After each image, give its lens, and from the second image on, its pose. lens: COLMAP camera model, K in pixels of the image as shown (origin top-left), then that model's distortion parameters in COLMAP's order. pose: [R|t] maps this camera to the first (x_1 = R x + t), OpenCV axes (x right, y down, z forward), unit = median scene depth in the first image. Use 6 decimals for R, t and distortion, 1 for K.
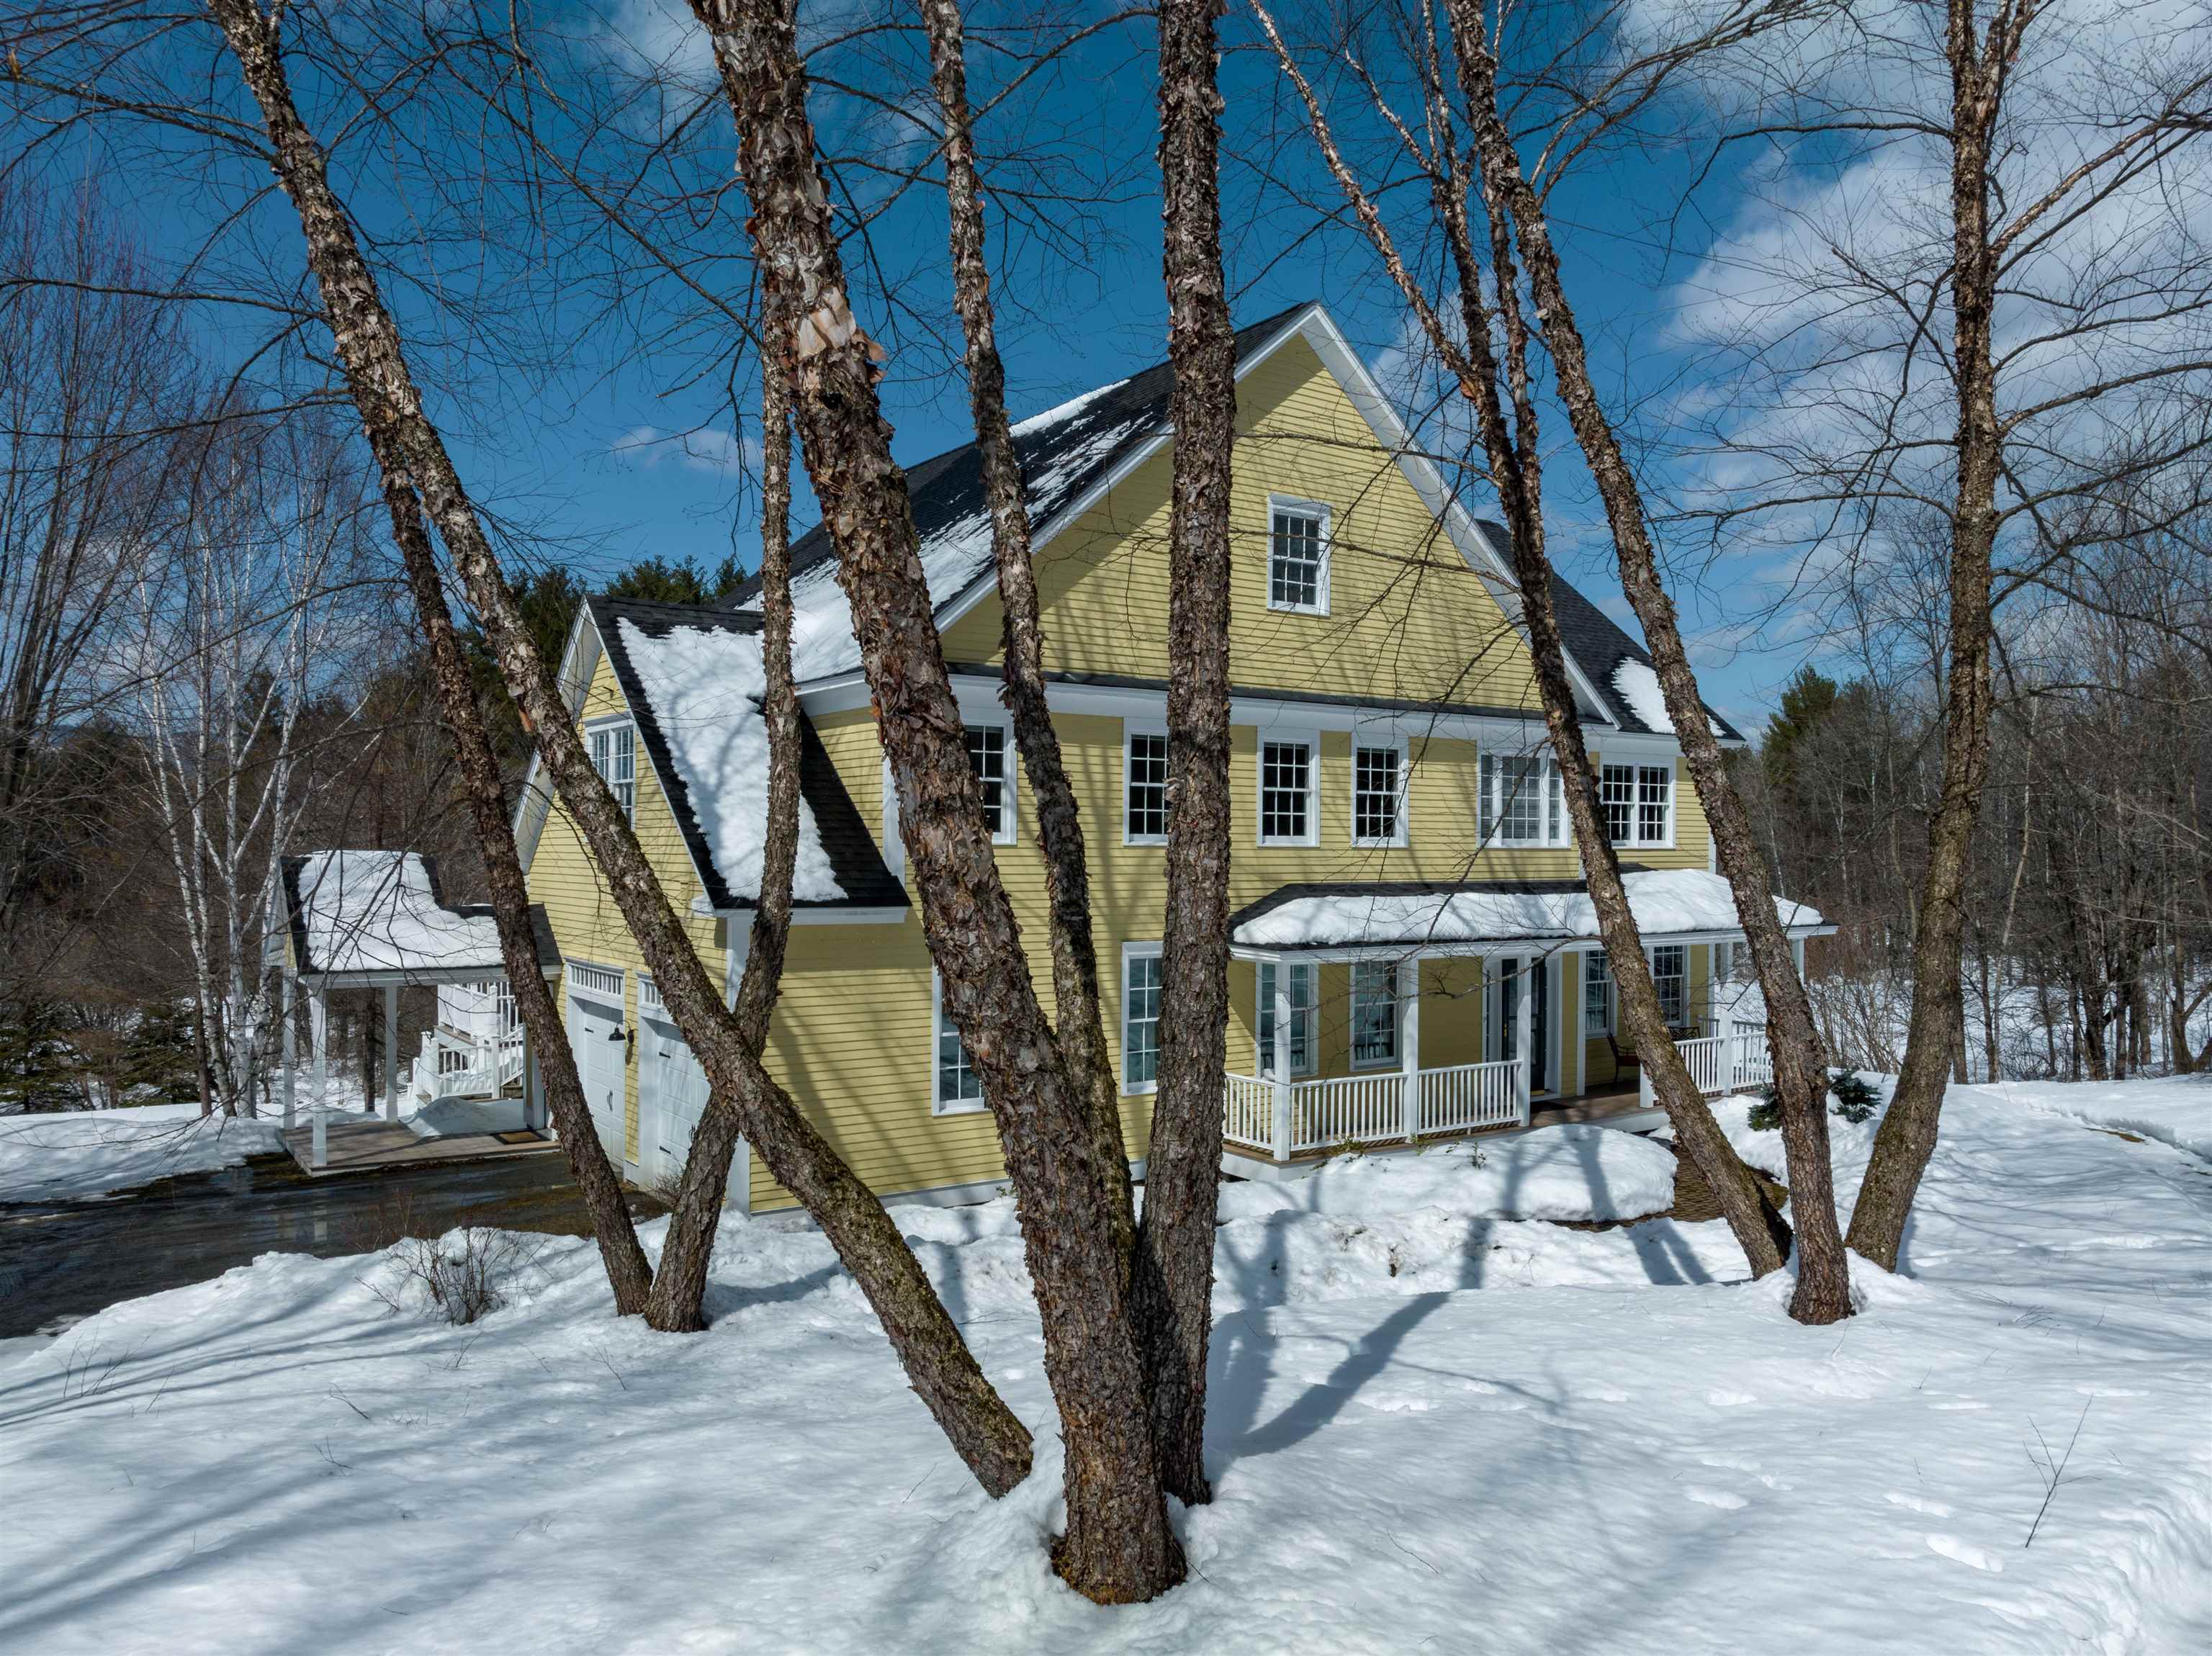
lens RADIAL K [[1550.4, 0, 1097.9], [0, 1550.4, 885.0], [0, 0, 1]] dist [-0.030716, -0.011599]
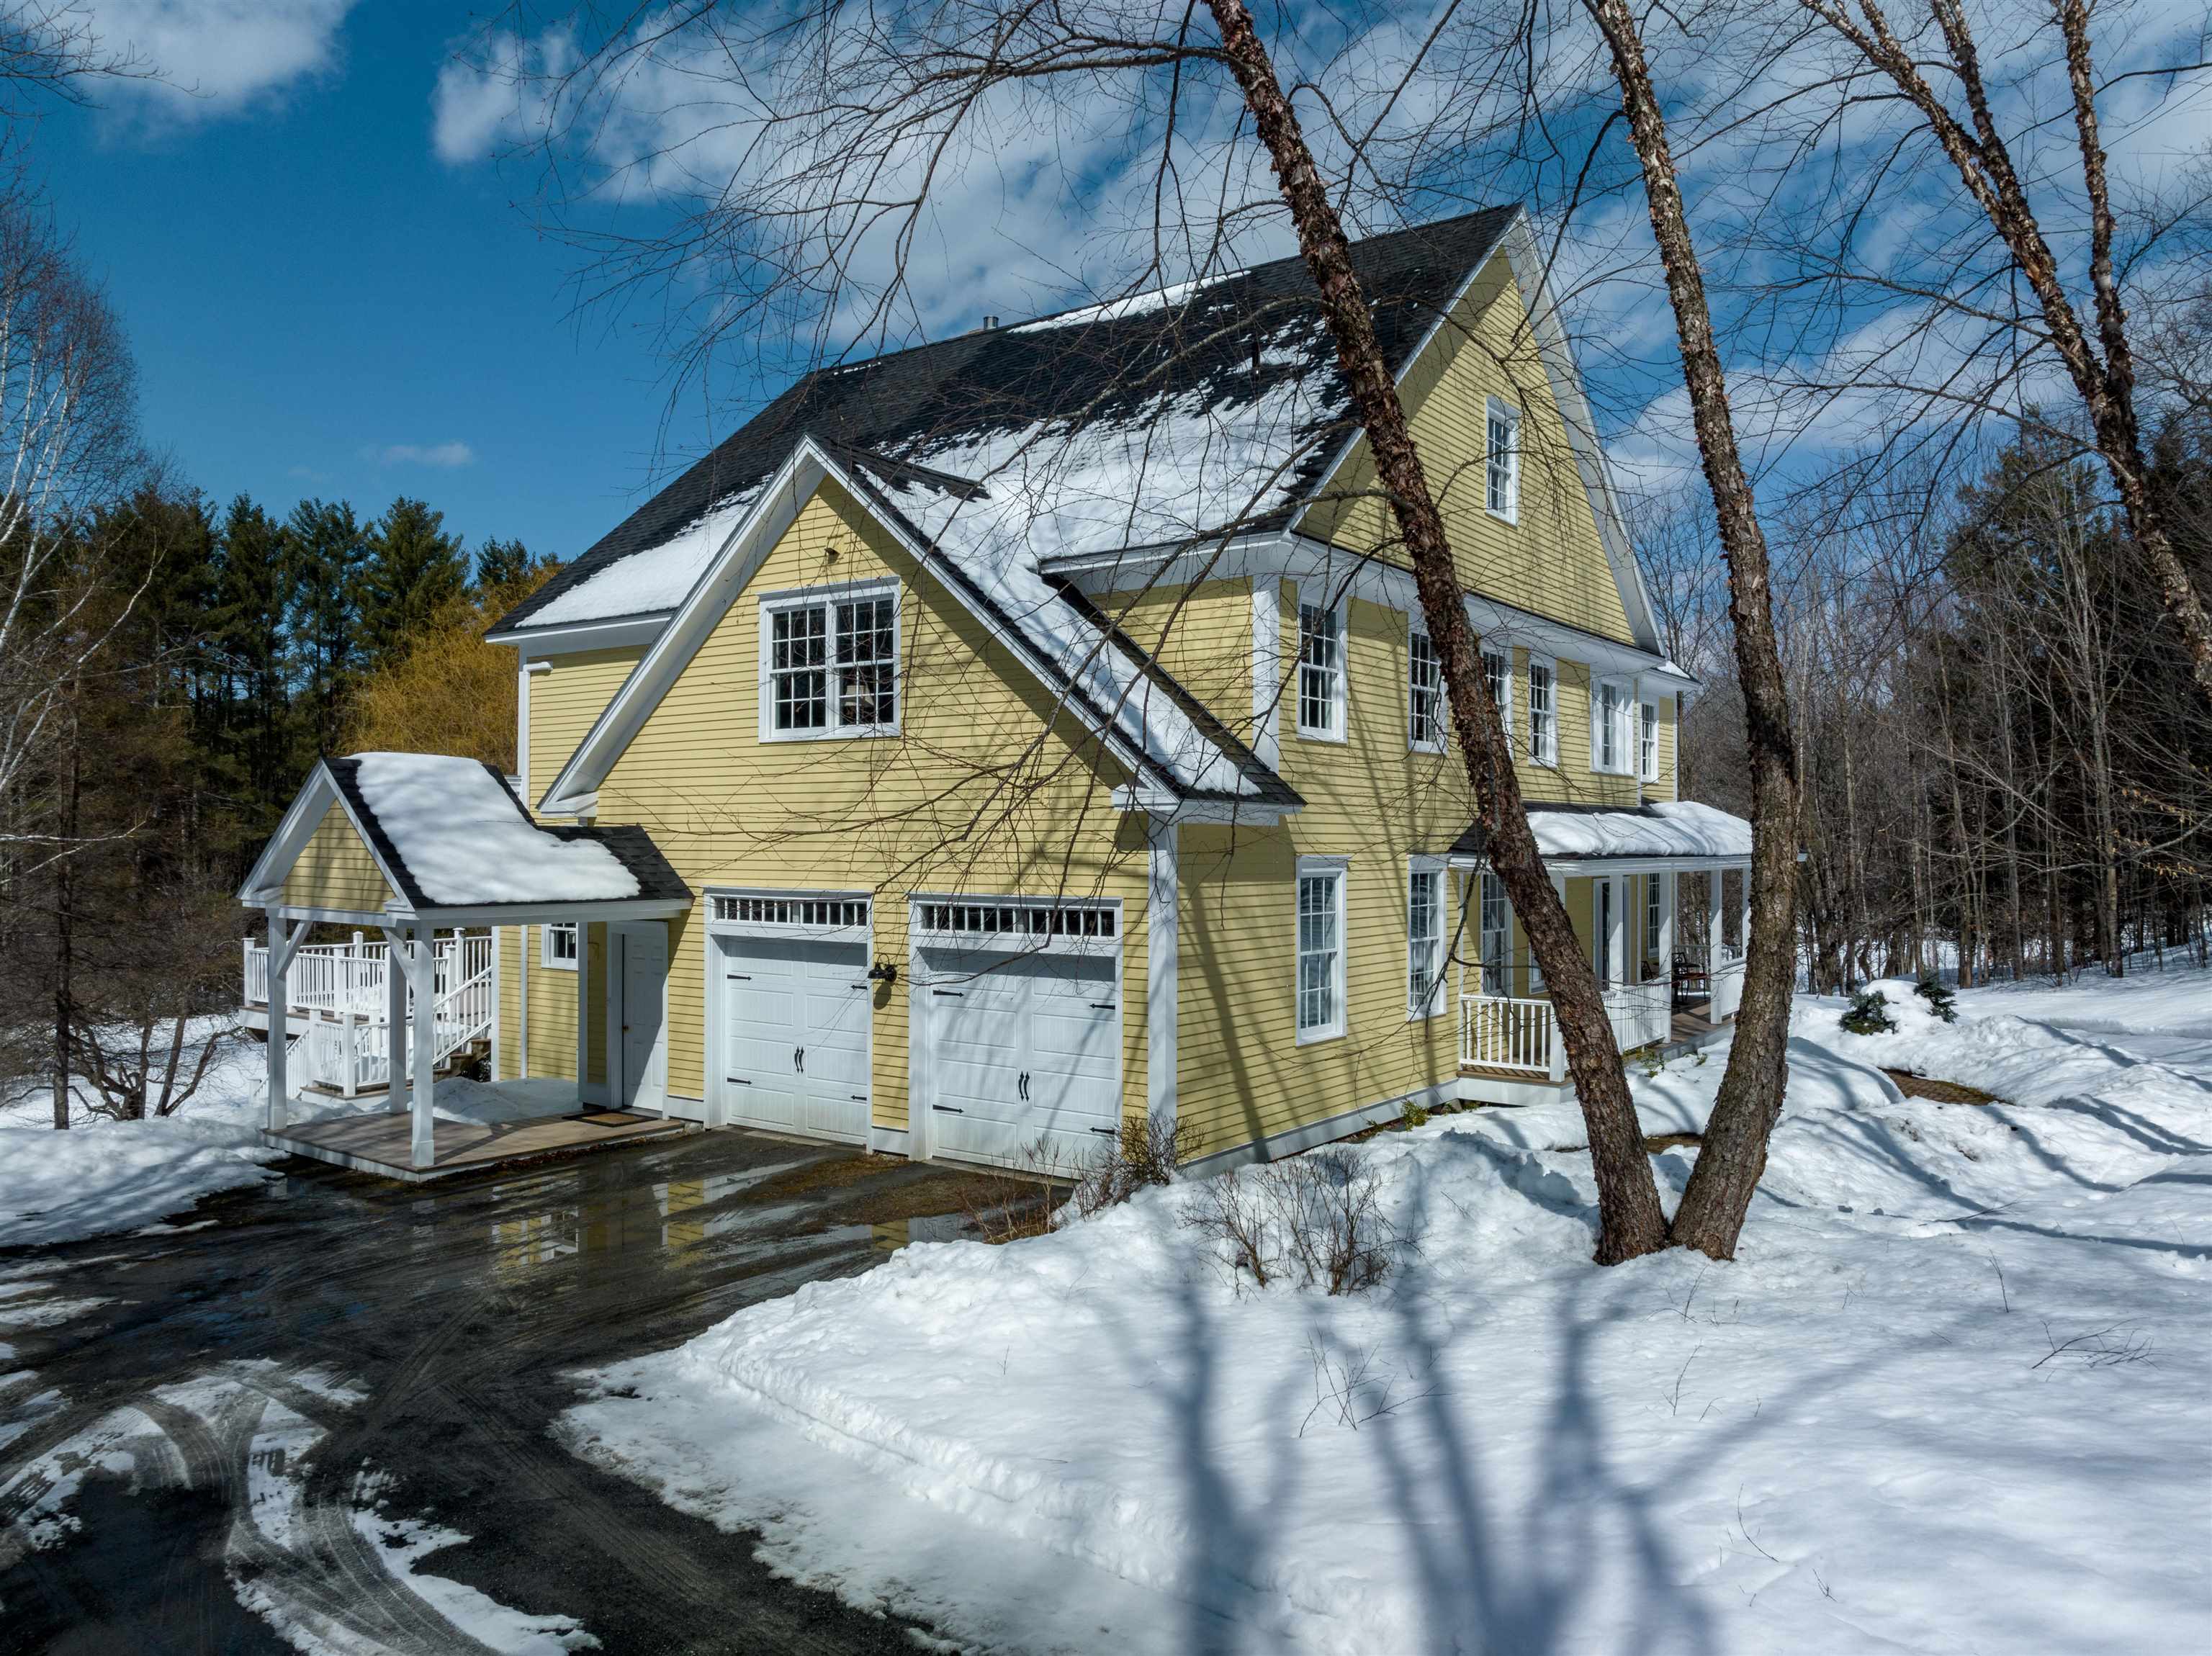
lens RADIAL K [[1550.4, 0, 1095.5], [0, 1550.4, 829.1], [0, 0, 1]] dist [-0.030716, -0.011599]
pose [[0.943455, -0.001430, 0.331497, -0.415724], [0.010848, 0.999588, -0.026561, 0.039349], [-0.331323, 0.028655, 0.943082, 0.168440]]
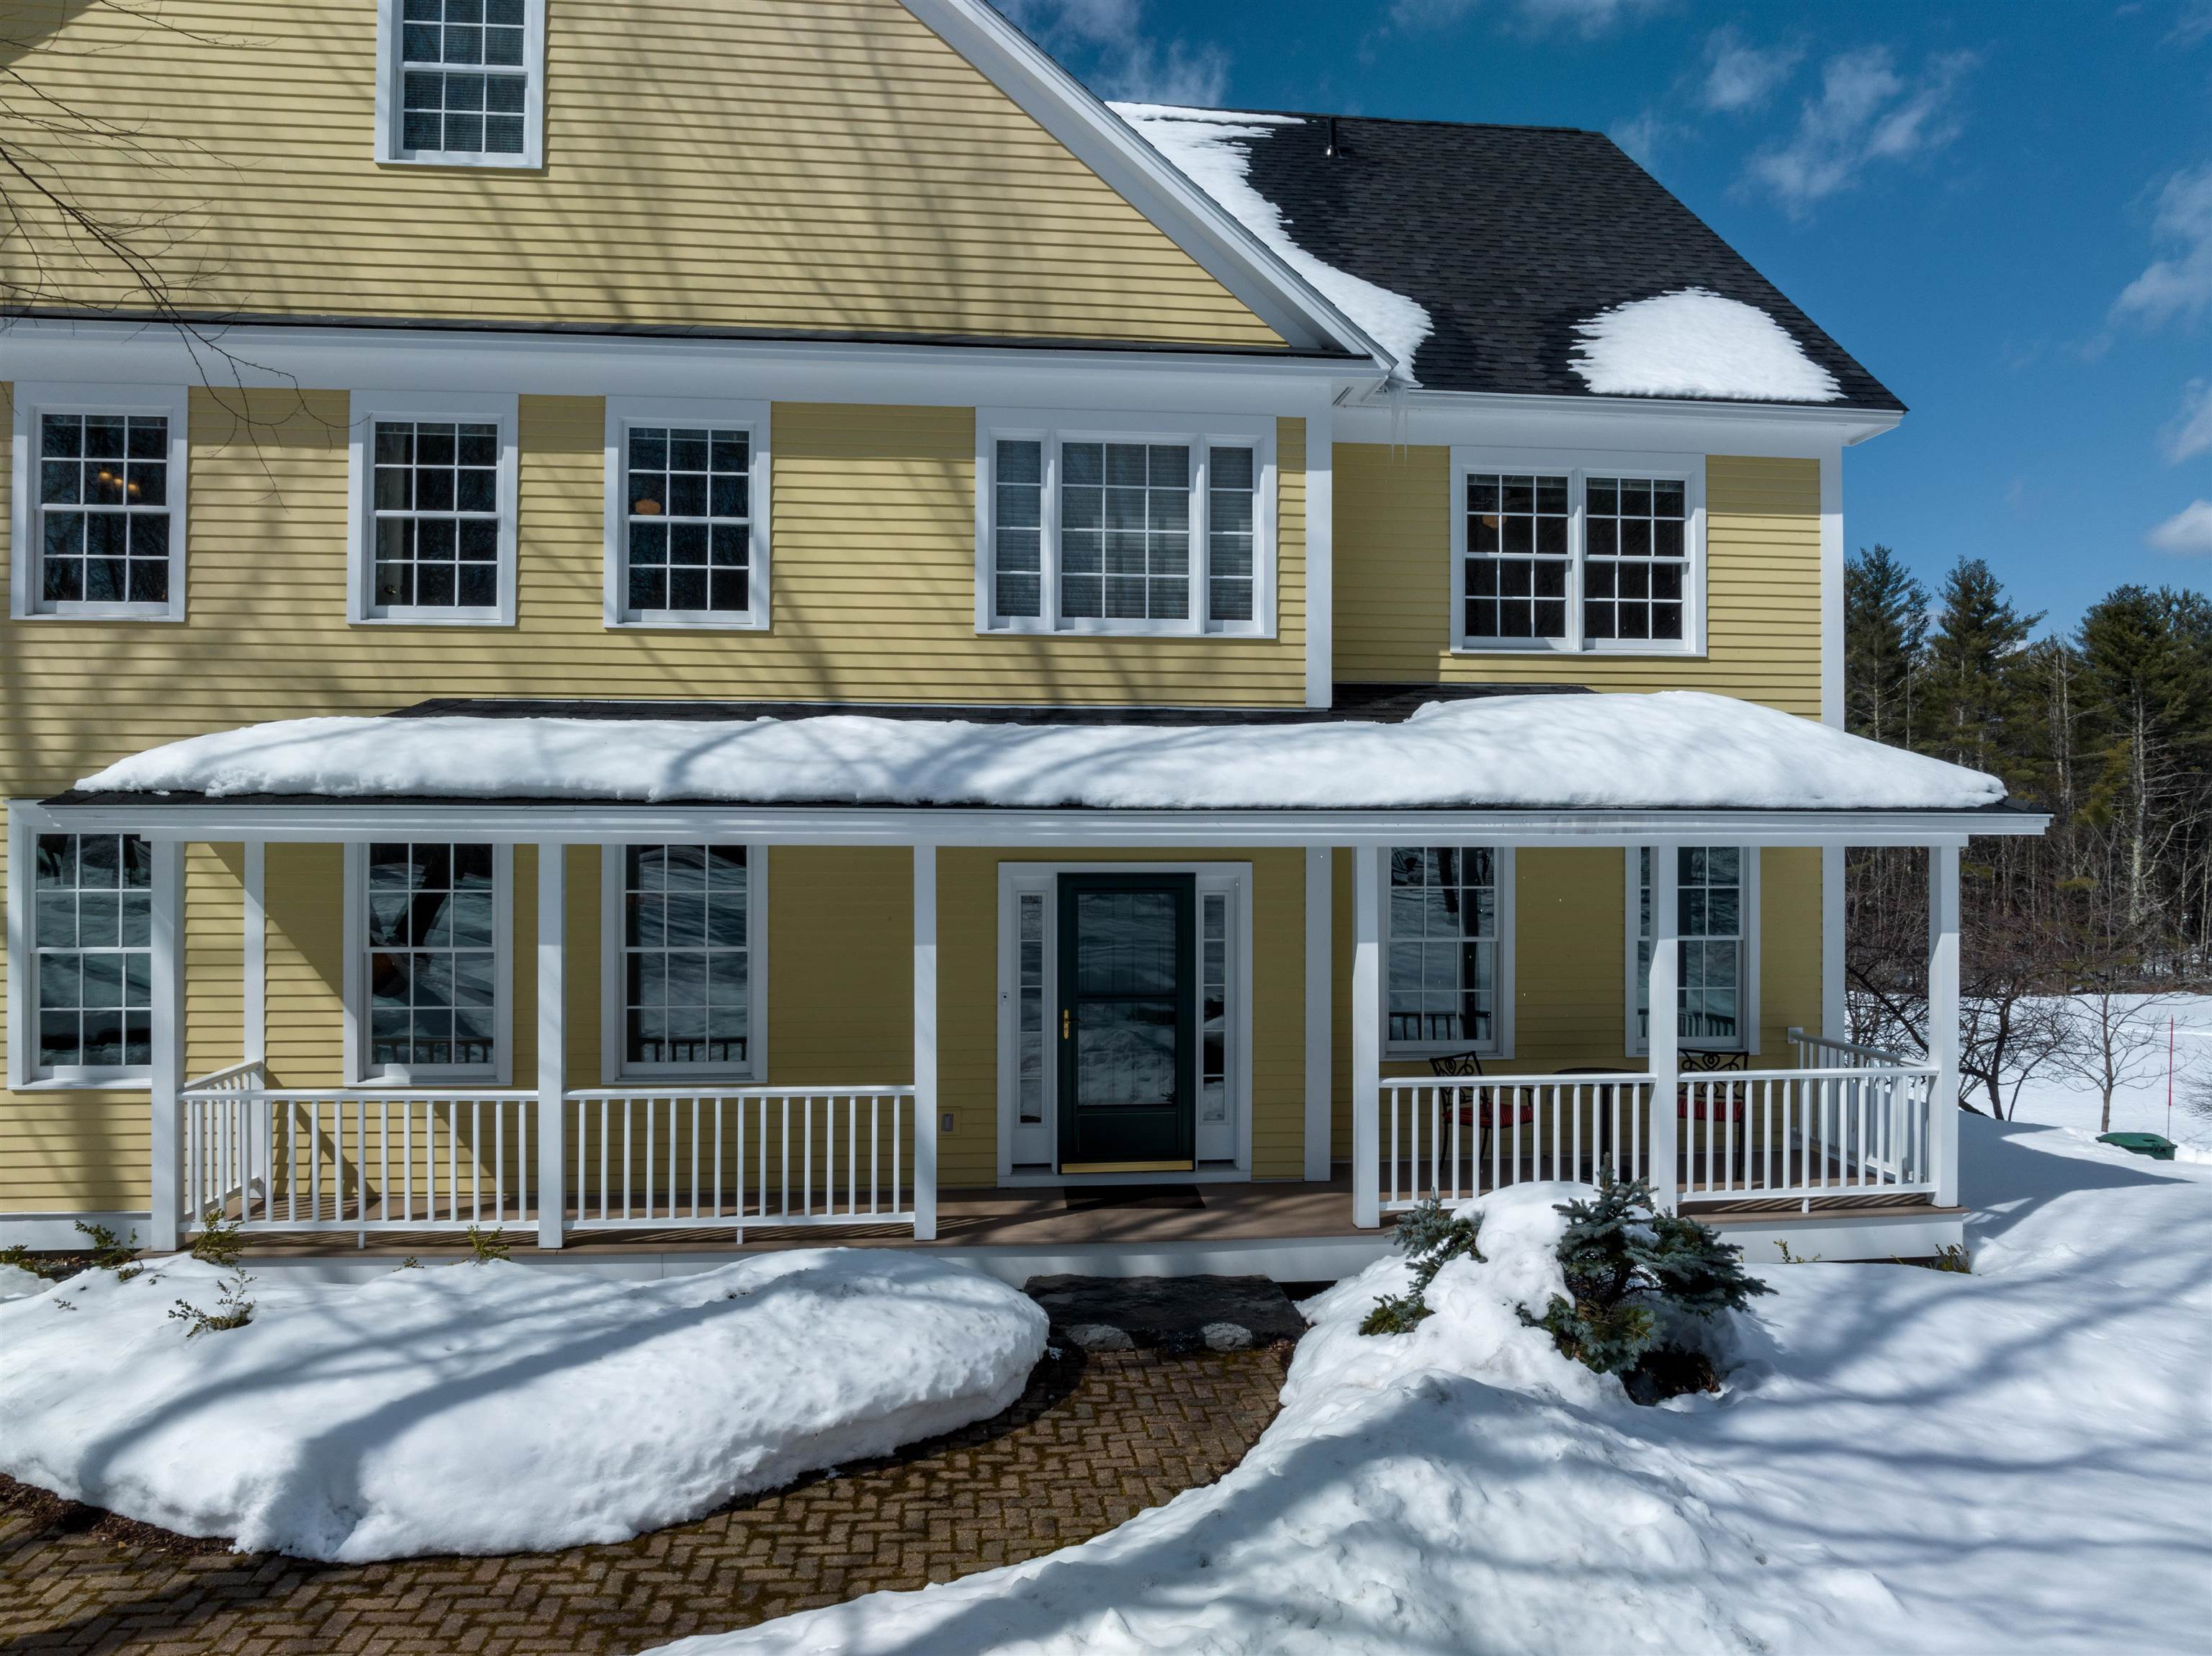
lens RADIAL K [[1550.4, 0, 1110.7], [0, 1550.4, 840.4], [0, 0, 1]] dist [-0.030716, -0.011599]
pose [[0.883115, -0.002136, -0.469152, 0.536037], [-0.009837, 0.999686, -0.023067, 0.052975], [0.469054, 0.024985, 0.882816, 0.641180]]
